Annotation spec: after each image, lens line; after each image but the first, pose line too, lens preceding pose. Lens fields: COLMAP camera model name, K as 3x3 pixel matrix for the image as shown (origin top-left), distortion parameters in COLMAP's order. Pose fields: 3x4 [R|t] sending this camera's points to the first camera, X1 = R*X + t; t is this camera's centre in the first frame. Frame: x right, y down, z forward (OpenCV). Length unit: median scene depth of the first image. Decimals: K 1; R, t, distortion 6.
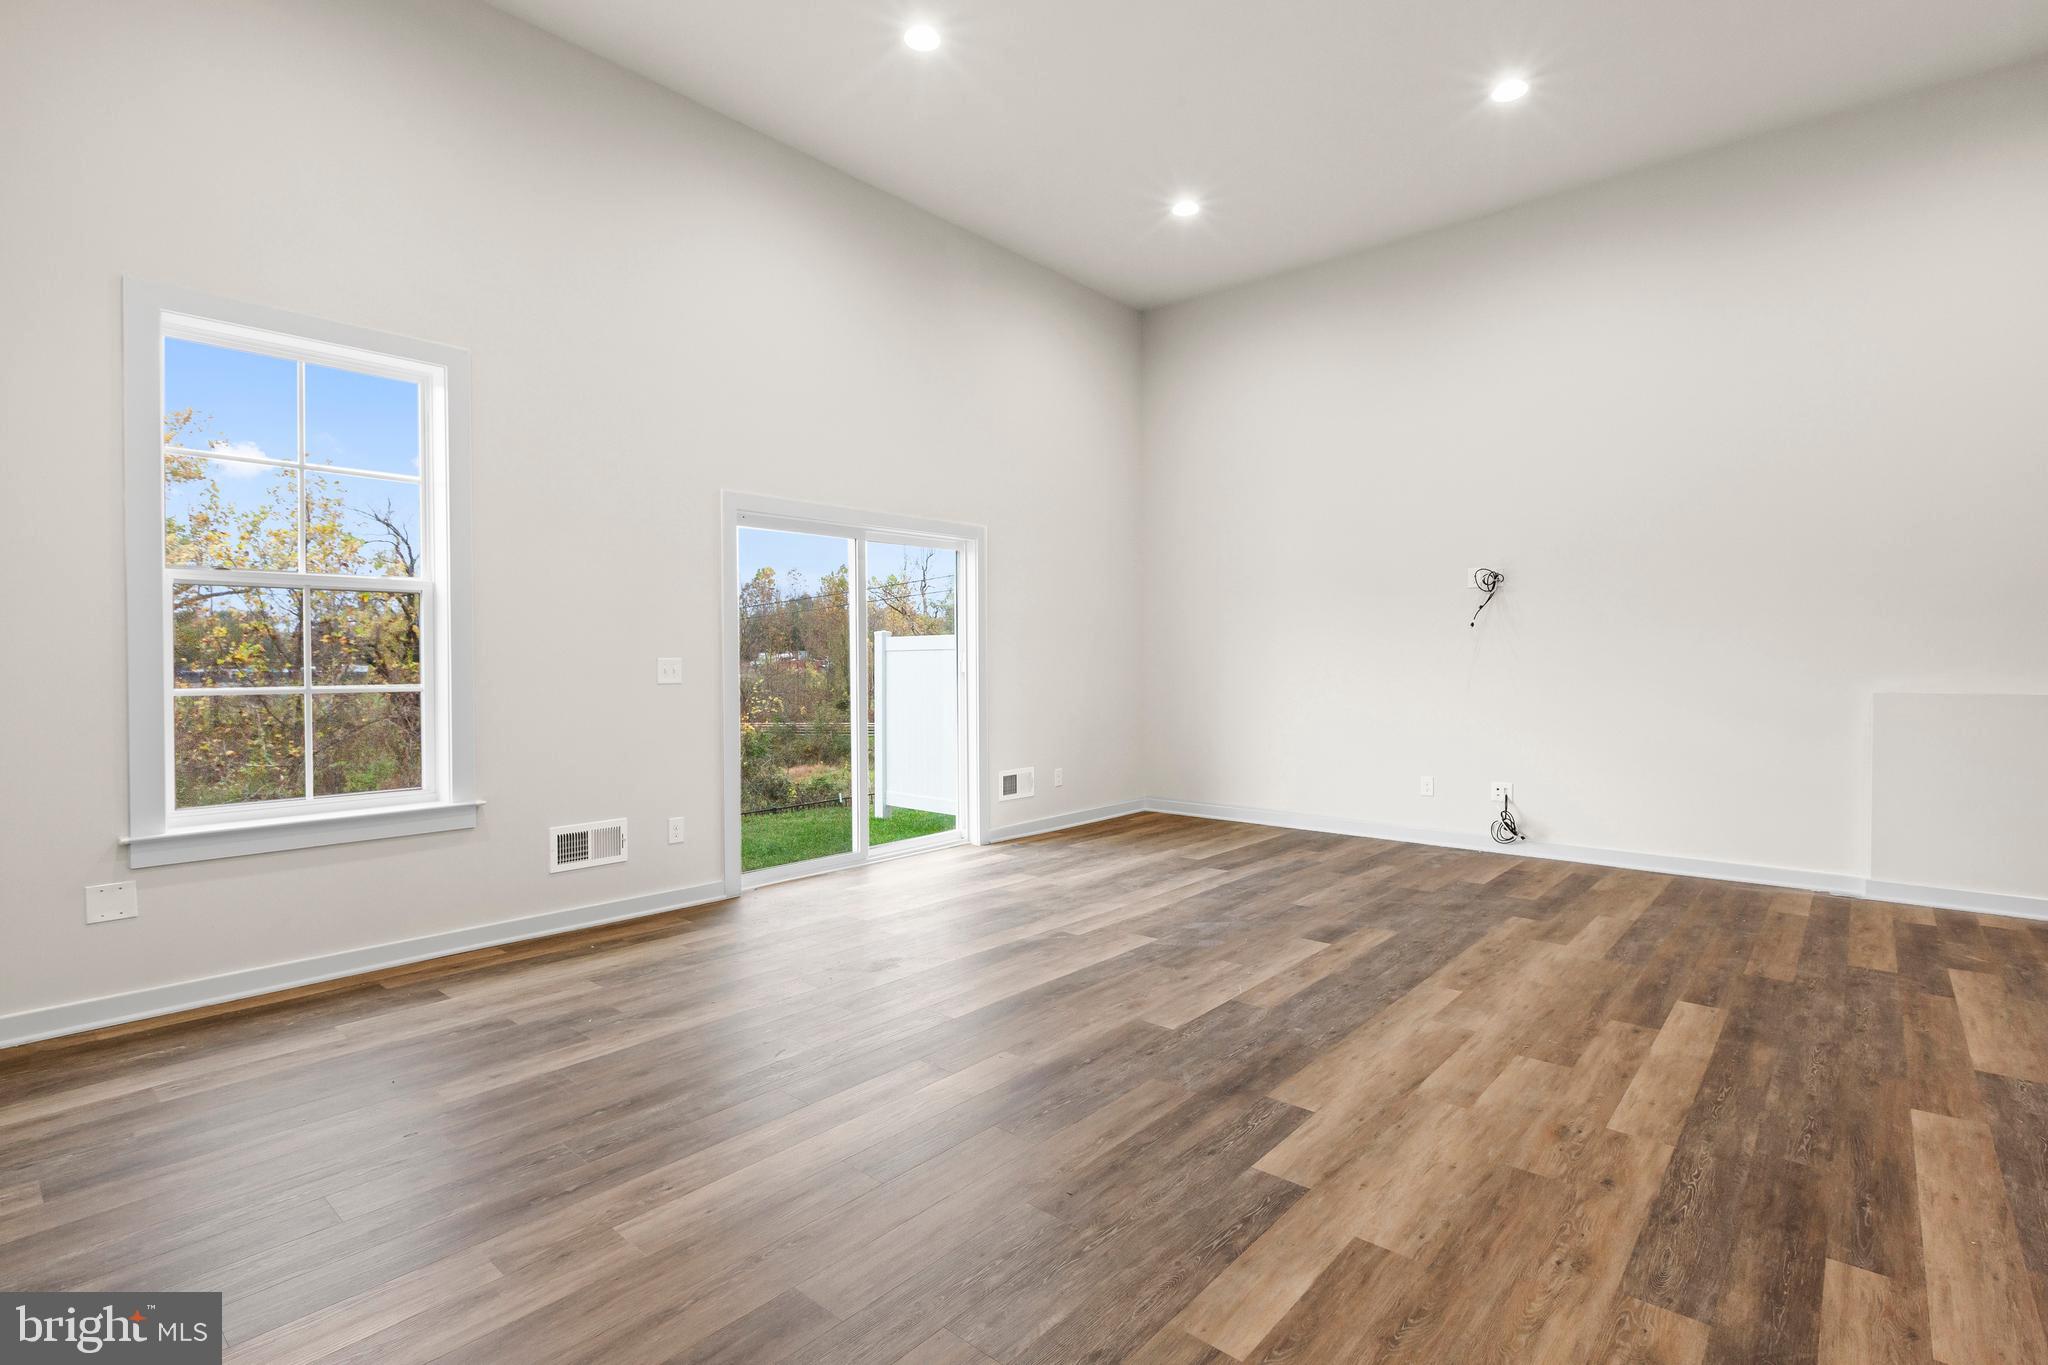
lens RADIAL K [[968.2, 0, 1027.8], [0, 968.2, 671.8], [0, 0, 1]] dist [-0.002545, -0.000605]
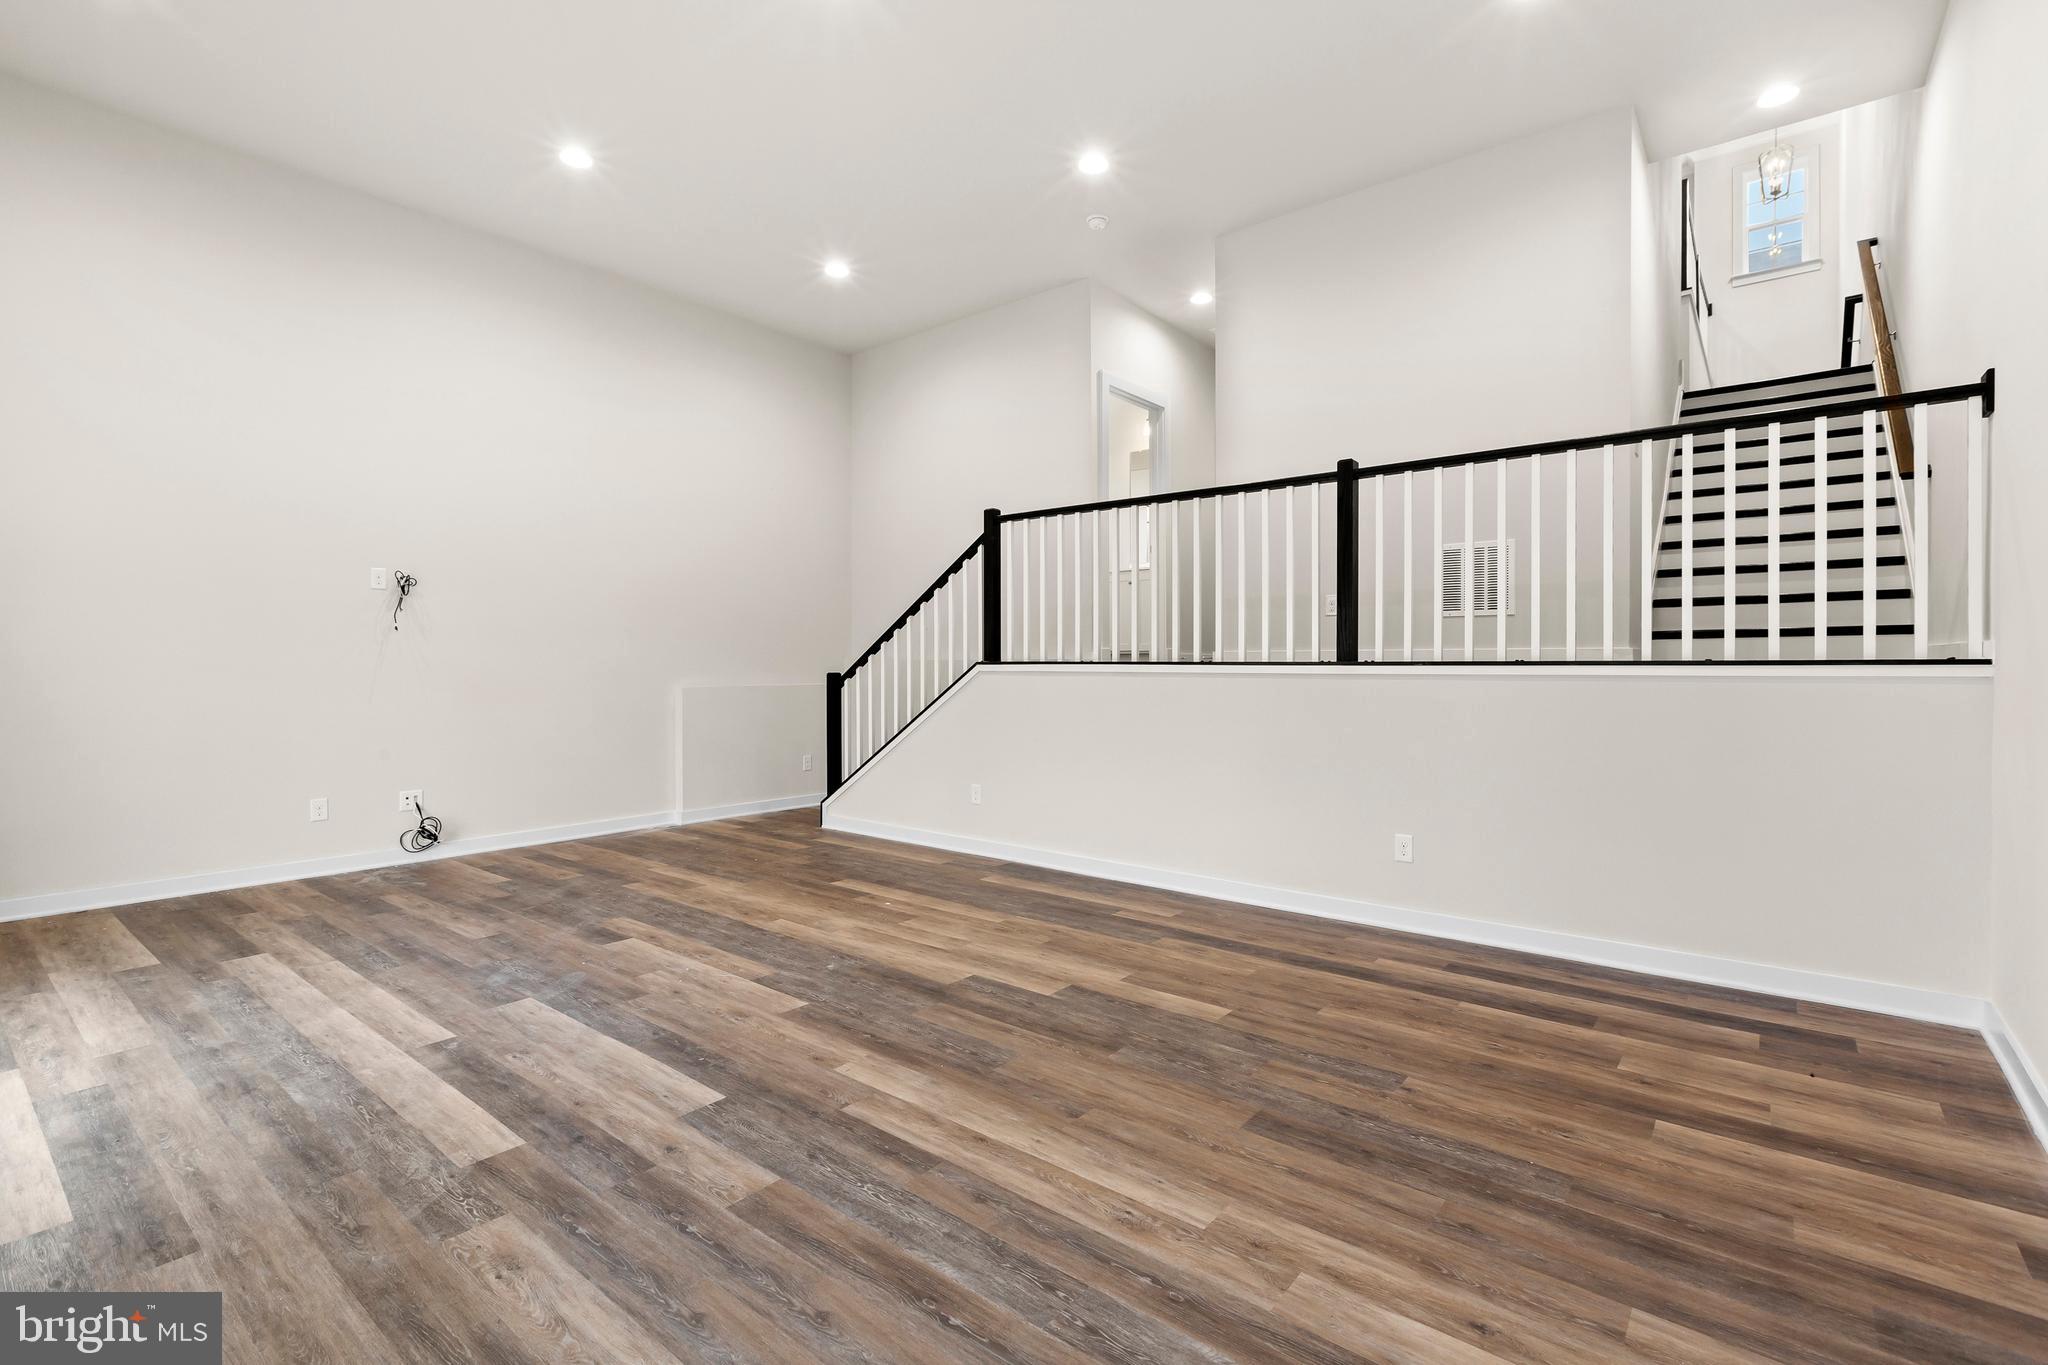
lens RADIAL K [[905.9, 0, 1031.5], [0, 905.9, 670.1], [0, 0, 1]] dist [-0.001734, -0.000051]
pose [[-0.027172, -0.003162, 0.999626, -0.842677], [0.011977, 0.999922, 0.003489, -0.007676], [-0.999559, 0.012067, -0.027132, 0.739810]]
